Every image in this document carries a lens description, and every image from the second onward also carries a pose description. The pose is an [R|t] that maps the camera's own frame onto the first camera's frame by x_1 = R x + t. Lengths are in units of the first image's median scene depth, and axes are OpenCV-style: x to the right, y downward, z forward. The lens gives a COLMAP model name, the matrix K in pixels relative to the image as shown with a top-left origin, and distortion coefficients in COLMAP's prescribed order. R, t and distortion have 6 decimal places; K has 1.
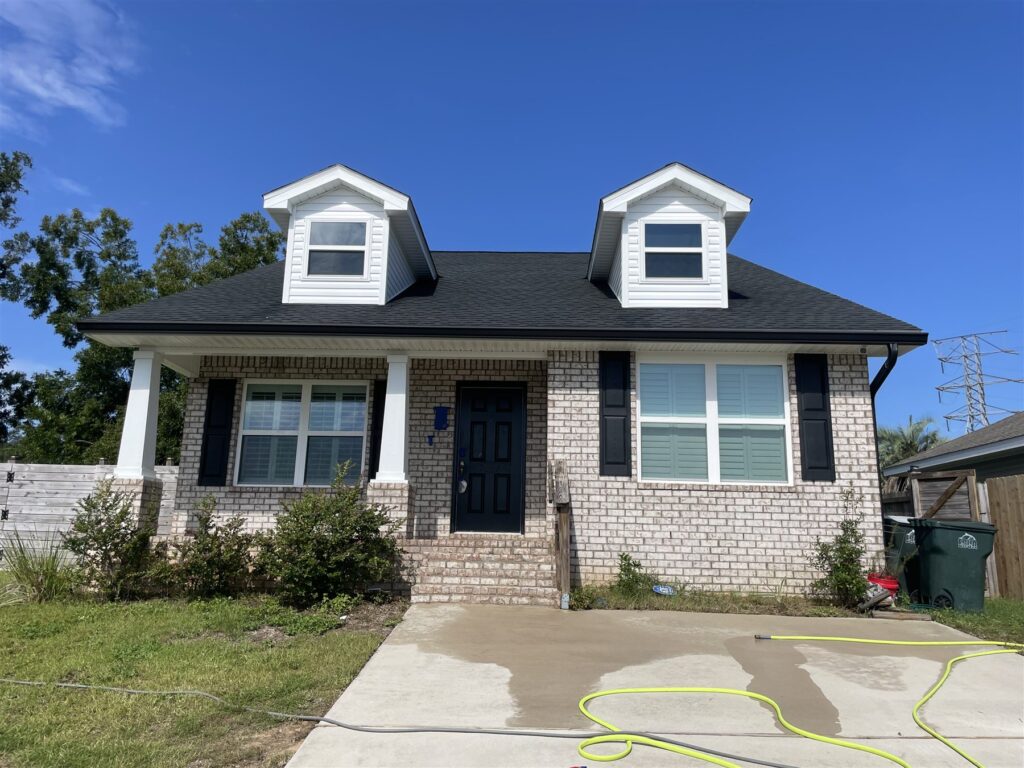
lens RADIAL K [[745.6, 0, 513.5], [0, 745.6, 384.2], [0, 0, 1]] dist [-0.031066, 0.007581]
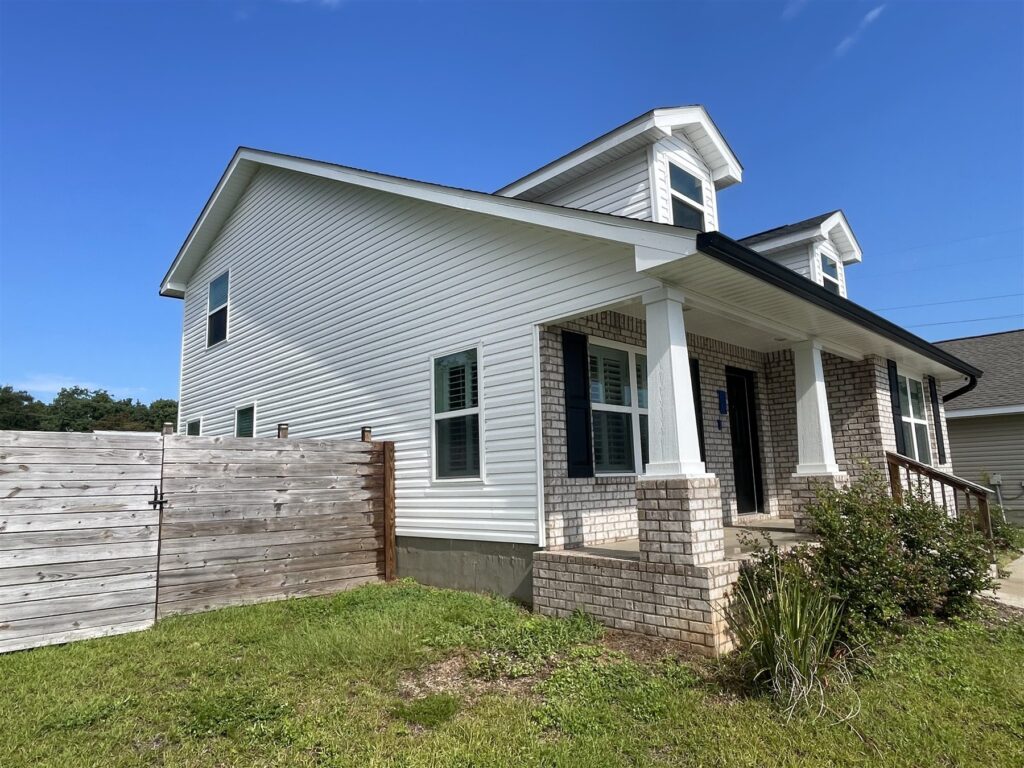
lens RADIAL K [[645.8, 0, 511.1], [0, 645.8, 385.8], [0, 0, 1]] dist [-0.001898, 0.000027]
pose [[0.706623, 0.073784, 0.703733, -0.910132], [-0.116973, 0.993046, 0.013337, 0.045663], [-0.697855, -0.091742, 0.710340, 0.594920]]
